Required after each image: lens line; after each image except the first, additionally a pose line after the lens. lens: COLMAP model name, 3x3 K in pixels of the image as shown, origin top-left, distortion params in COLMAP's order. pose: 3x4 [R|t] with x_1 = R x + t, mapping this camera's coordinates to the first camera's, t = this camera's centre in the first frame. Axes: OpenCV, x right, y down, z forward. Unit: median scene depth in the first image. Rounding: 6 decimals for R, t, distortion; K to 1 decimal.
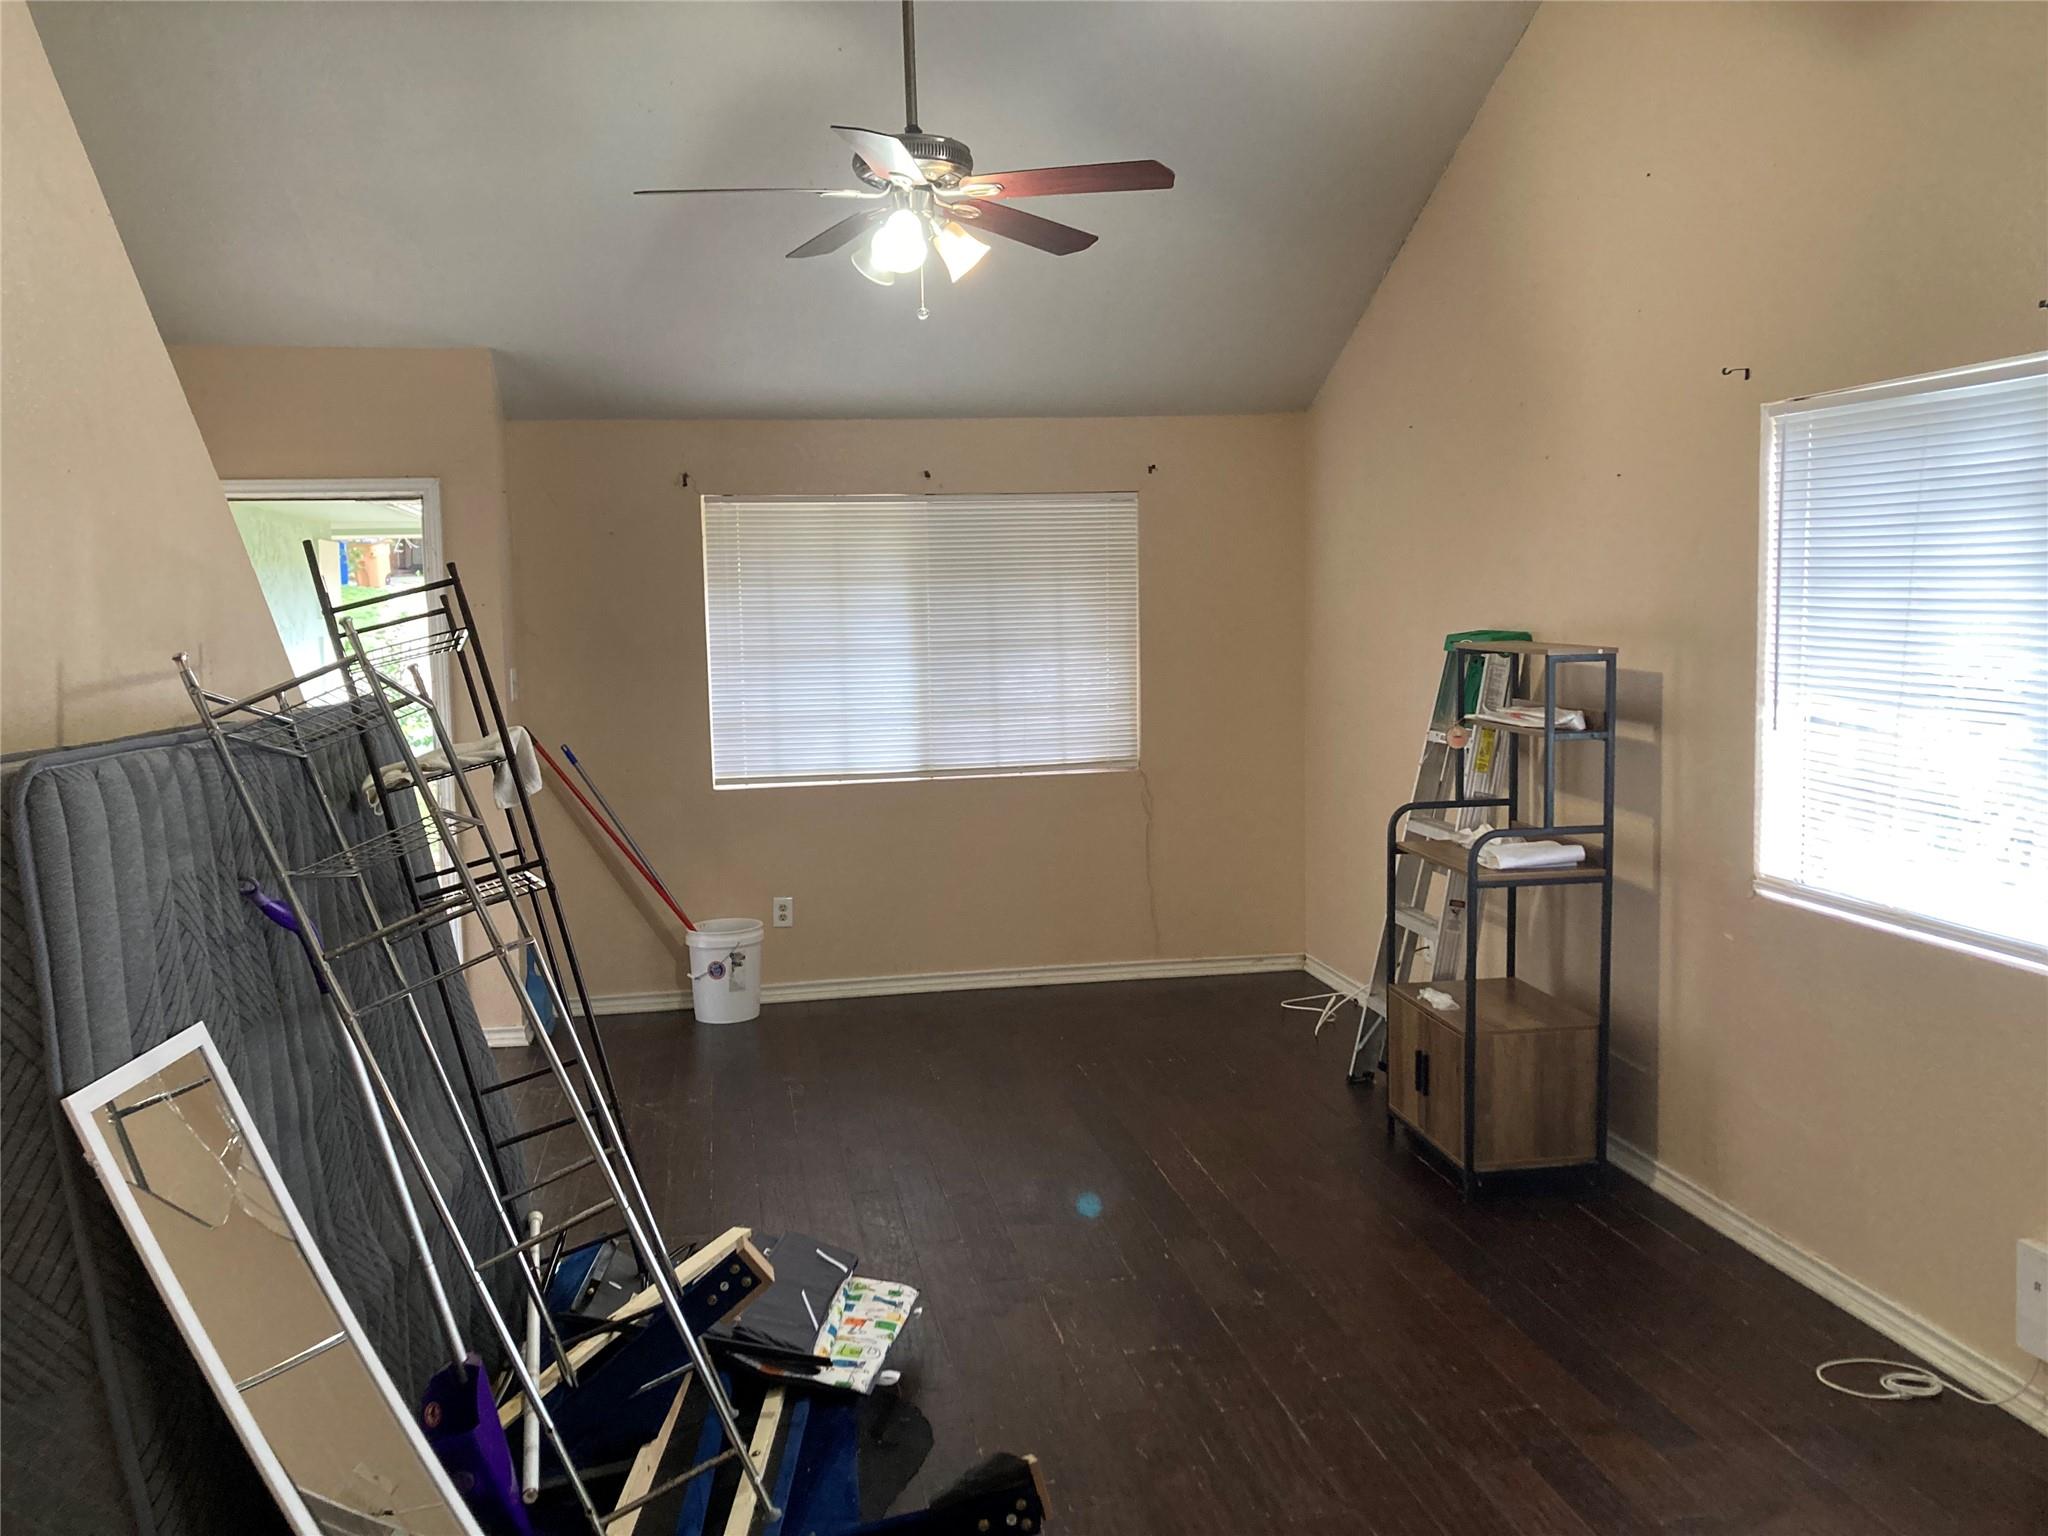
lens RADIAL K [[1677.9, 0, 1024.0], [0, 1677.9, 768.0], [0, 0, 1]] dist [0.007943, -0.024184]
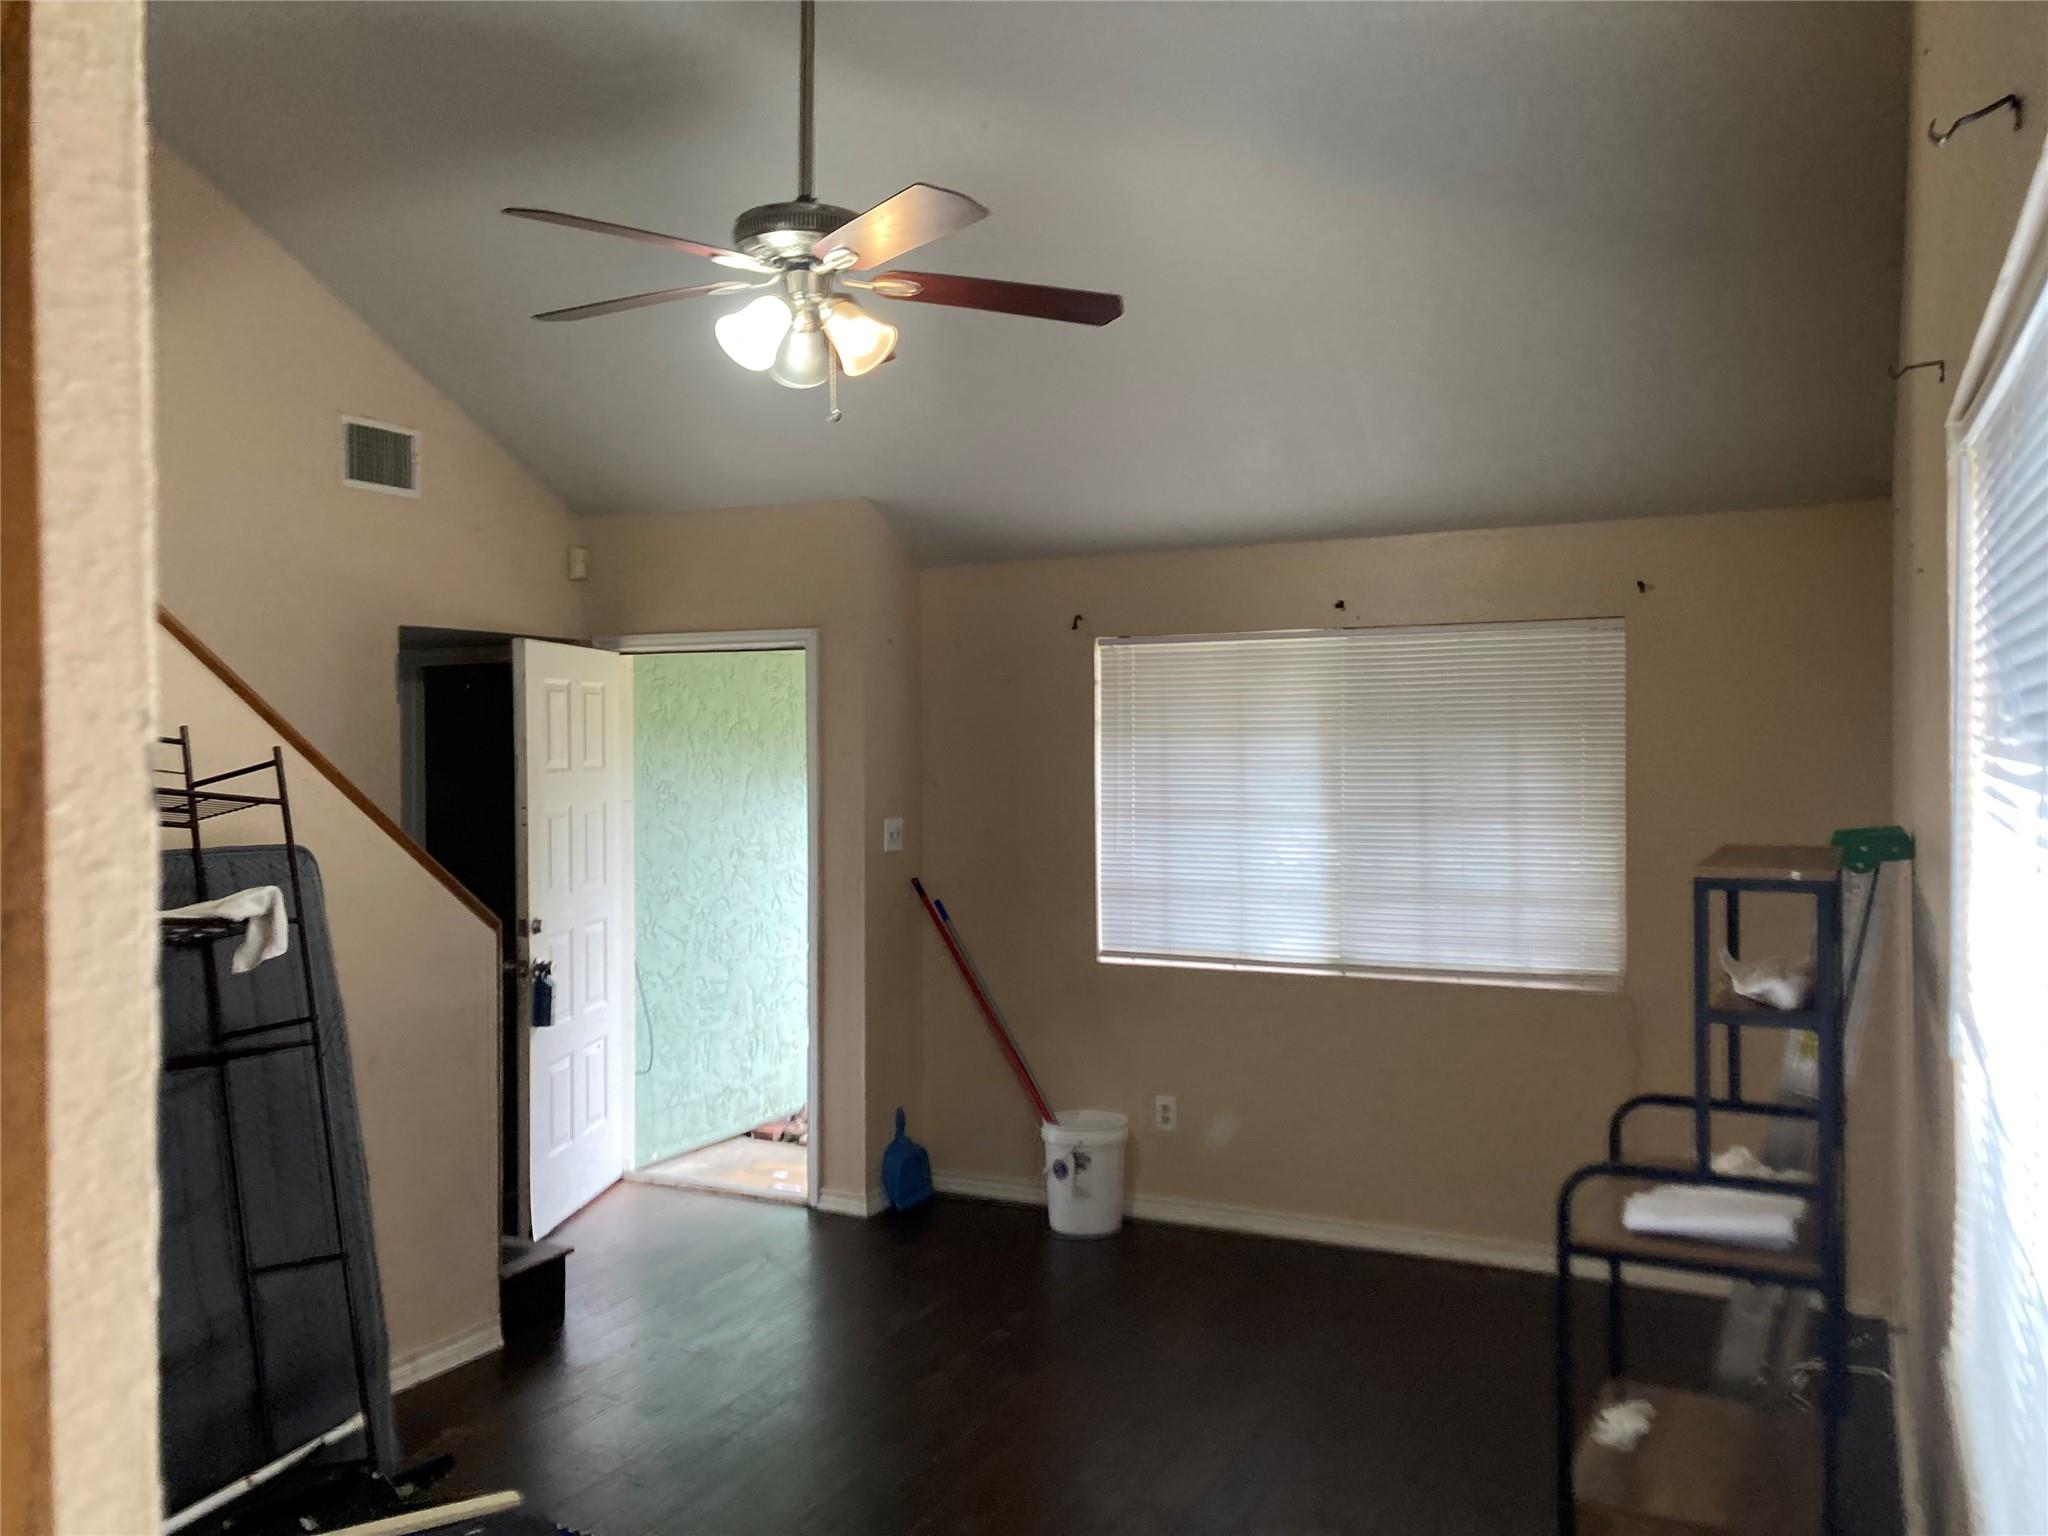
lens RADIAL K [[1626.7, 0, 1020.0], [0, 1626.7, 705.2], [0, 0, 1]] dist [0.051893, -0.003860]
pose [[0.778666, -0.002837, -0.627432, 0.326017], [-0.075859, 0.992229, -0.098630, -0.033803], [0.622836, 0.124396, 0.772400, 0.282376]]
